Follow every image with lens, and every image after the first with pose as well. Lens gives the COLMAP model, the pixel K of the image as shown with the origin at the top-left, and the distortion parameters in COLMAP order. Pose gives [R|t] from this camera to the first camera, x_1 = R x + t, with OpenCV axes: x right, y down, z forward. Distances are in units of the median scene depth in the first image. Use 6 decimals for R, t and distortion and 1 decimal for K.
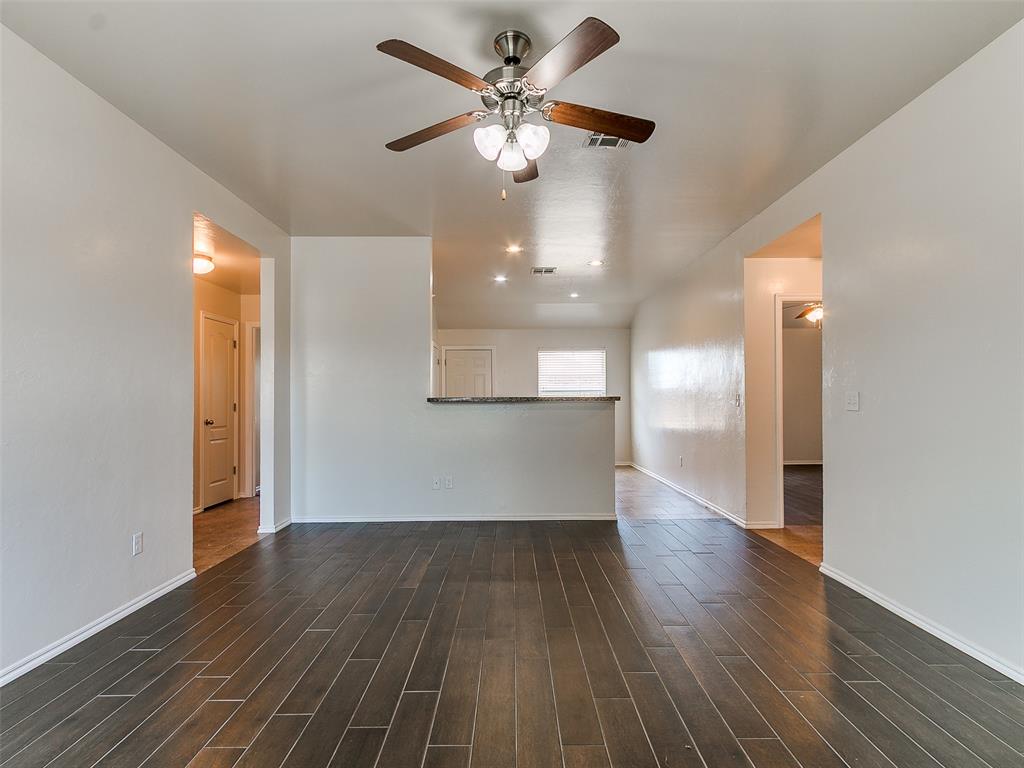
lens RADIAL K [[539.2, 0, 515.1], [0, 539.2, 390.8], [0, 0, 1]] dist [0.000405, -0.000763]
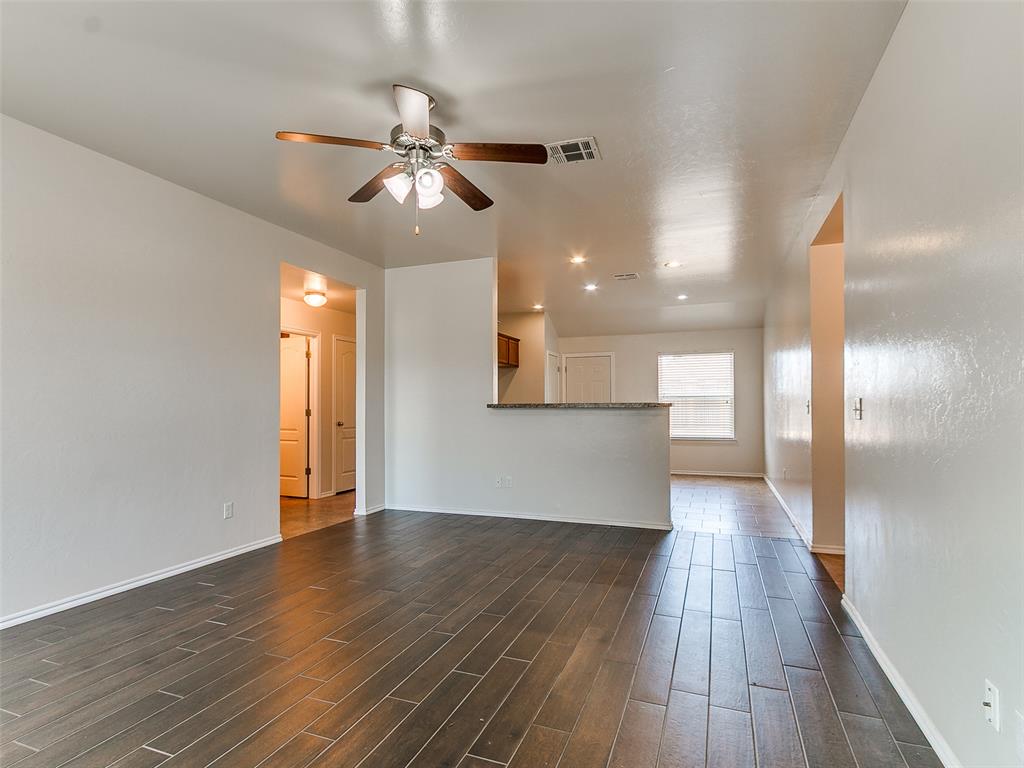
lens RADIAL K [[533.4, 0, 502.3], [0, 533.4, 392.0], [0, 0, 1]] dist [-0.001577, 0.000518]
pose [[0.926823, -0.009498, -0.375379, 0.259867], [0.006295, 0.999933, -0.009759, -0.000515], [0.375446, 0.006682, 0.926820, 0.000214]]
